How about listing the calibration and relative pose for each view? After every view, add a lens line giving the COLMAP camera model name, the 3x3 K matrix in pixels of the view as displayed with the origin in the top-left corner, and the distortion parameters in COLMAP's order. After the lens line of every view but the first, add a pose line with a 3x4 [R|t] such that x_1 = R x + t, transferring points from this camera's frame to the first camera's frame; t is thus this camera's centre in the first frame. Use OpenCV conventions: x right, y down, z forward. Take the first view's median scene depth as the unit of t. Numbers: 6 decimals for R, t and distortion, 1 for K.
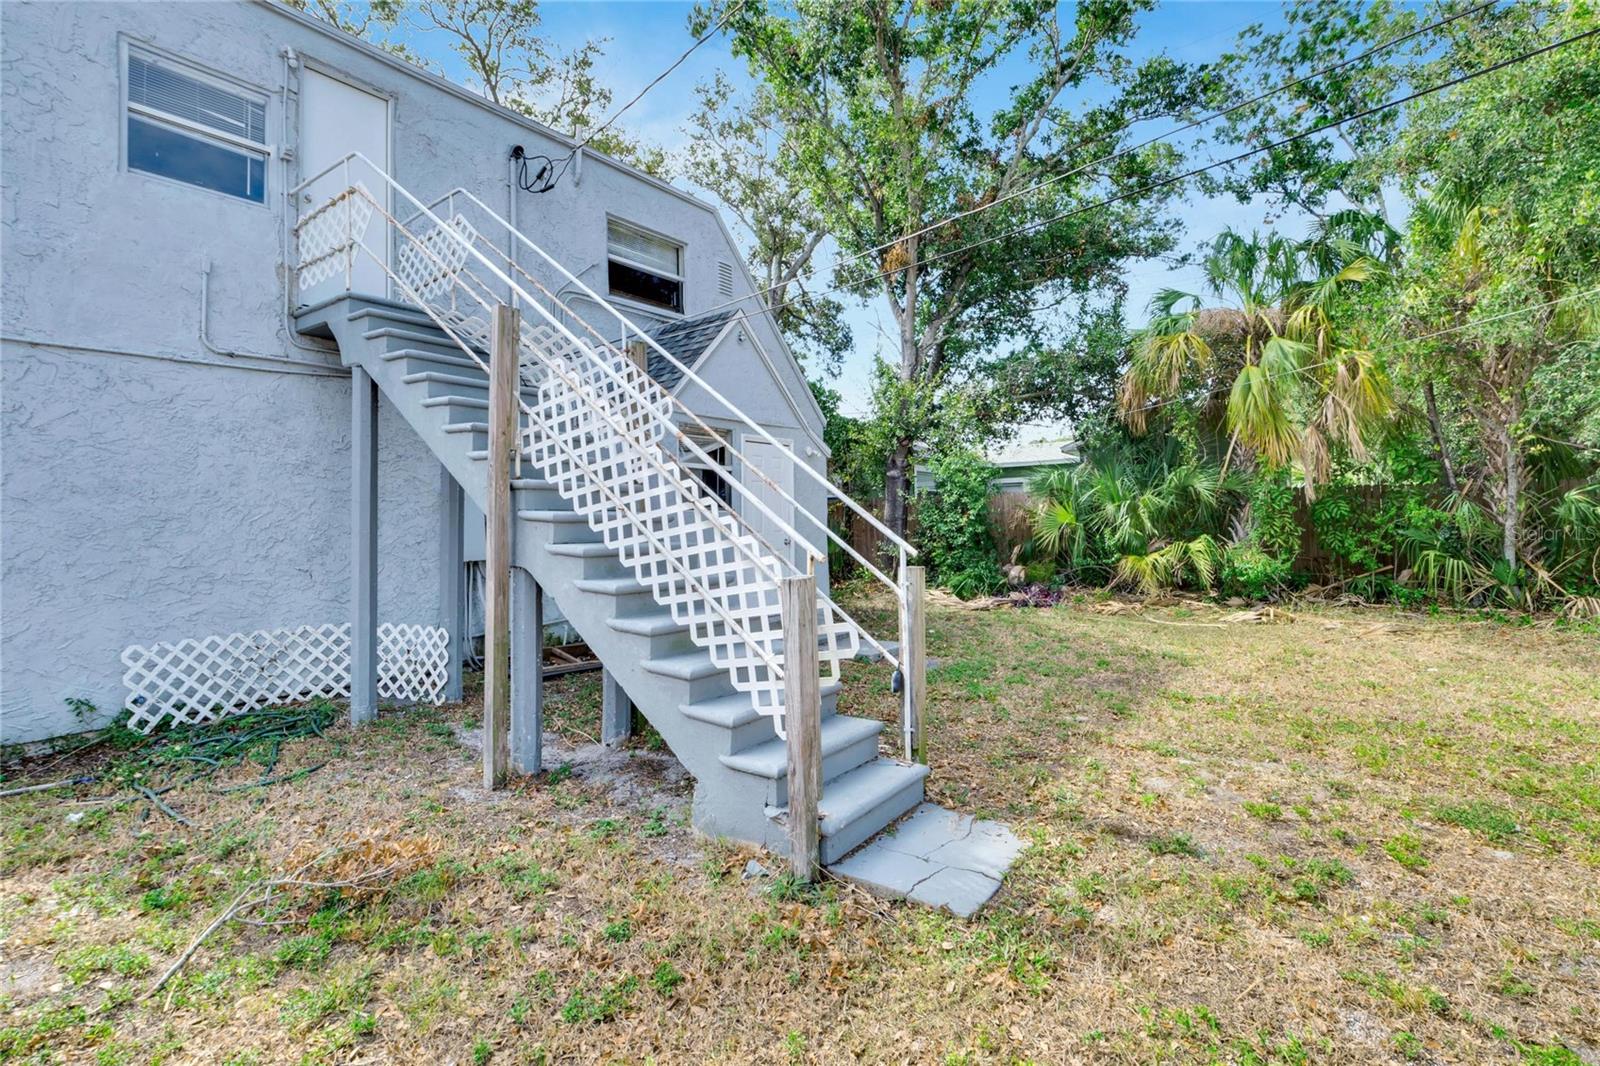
lens RADIAL K [[715.0, 0, 832.1], [0, 715.0, 498.0], [0, 0, 1]] dist [-0.006201, 0.000873]
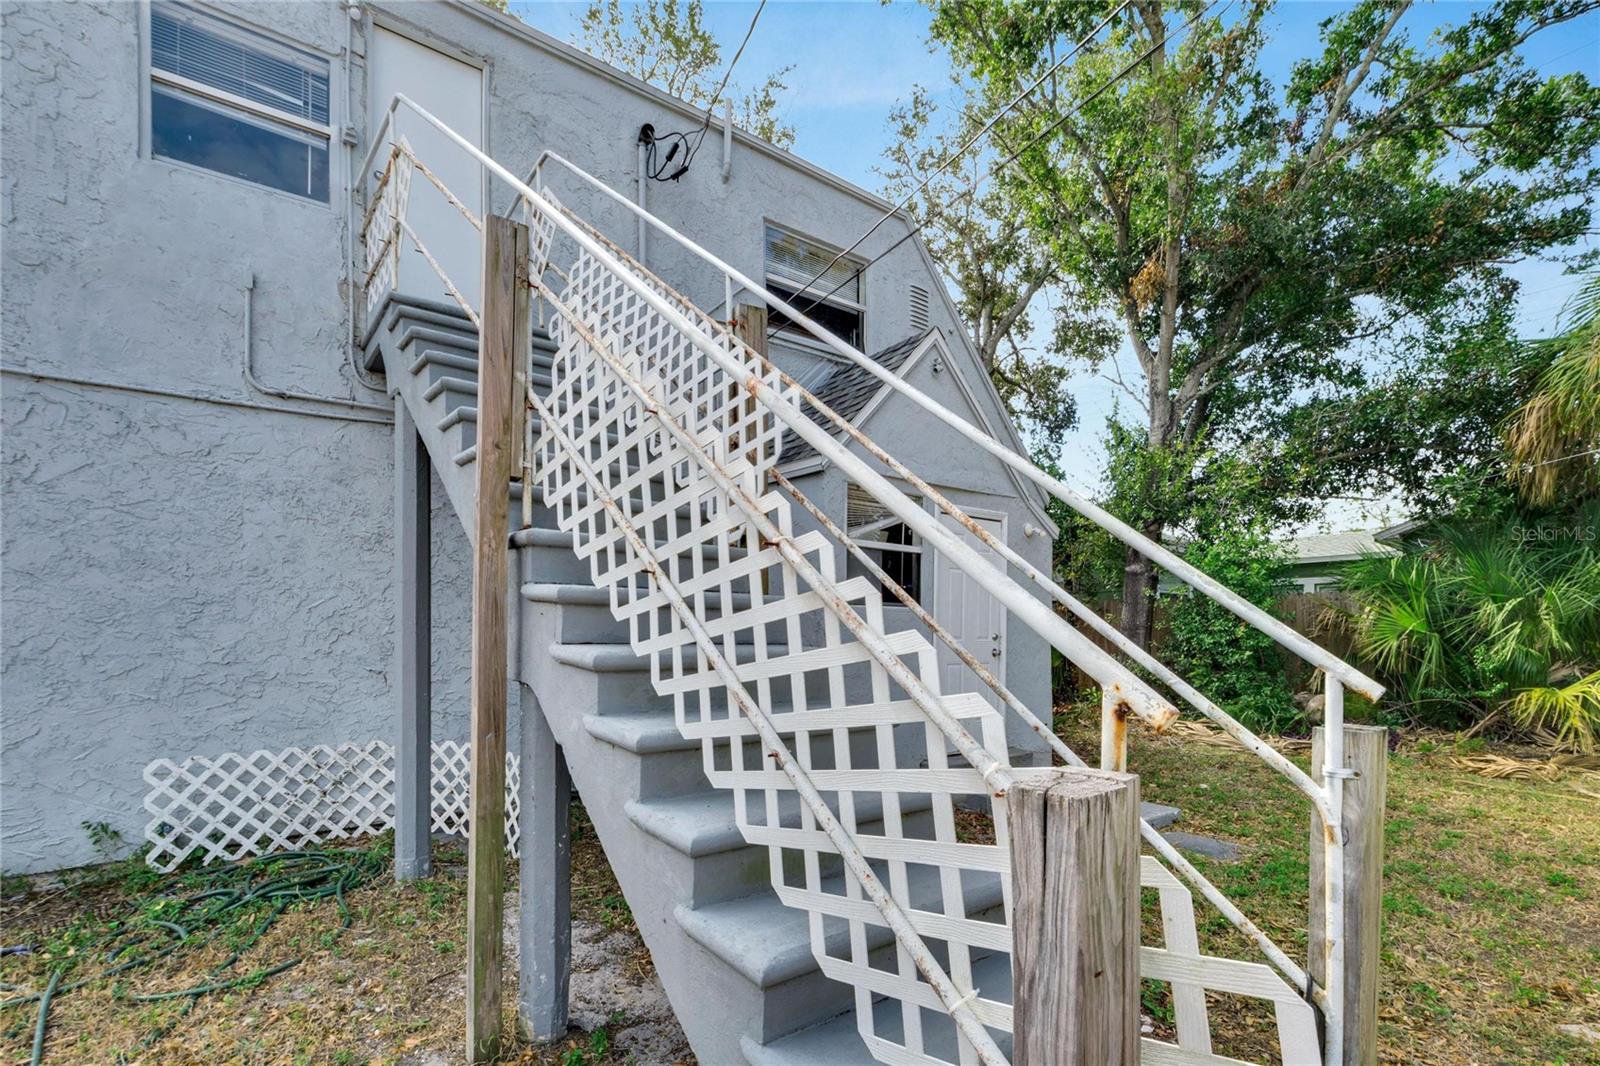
lens RADIAL K [[738.6, 0, 832.2], [0, 738.6, 632.1], [0, 0, 1]] dist [-0.008299, 0.003111]
pose [[0.962491, 0.020546, -0.270533, -0.034748], [-0.010732, 0.999231, 0.037706, 0.023829], [0.271100, -0.033388, 0.961972, 0.386797]]
